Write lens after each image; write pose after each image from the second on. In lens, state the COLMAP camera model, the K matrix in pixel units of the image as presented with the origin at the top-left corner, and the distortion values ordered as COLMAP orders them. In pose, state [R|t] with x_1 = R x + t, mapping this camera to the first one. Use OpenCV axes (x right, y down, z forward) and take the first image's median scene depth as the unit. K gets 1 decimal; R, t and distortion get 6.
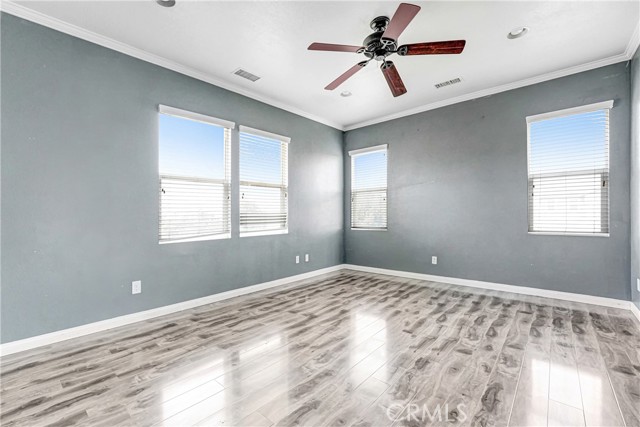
lens RADIAL K [[275.5, 0, 319.7], [0, 275.5, 215.0], [0, 0, 1]] dist [-0.004085, -0.000655]
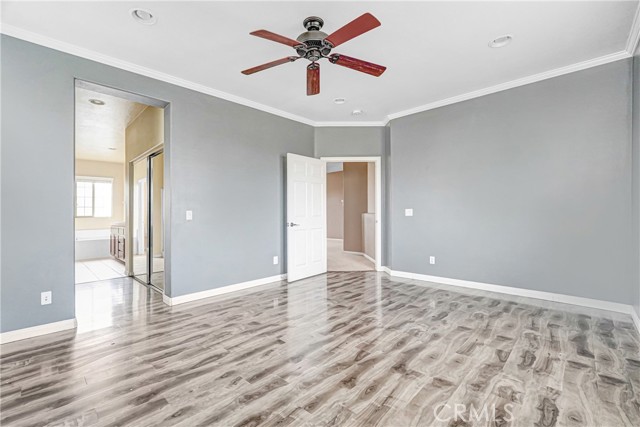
lens RADIAL K [[275.5, 0, 320.6], [0, 275.5, 213.5], [0, 0, 1]] dist [-0.004085, -0.000655]
pose [[-0.998310, 0.017544, 0.055405, 0.126576], [0.017177, 0.999827, -0.007093, 0.017544], [-0.055520, -0.006129, -0.998439, 1.788982]]
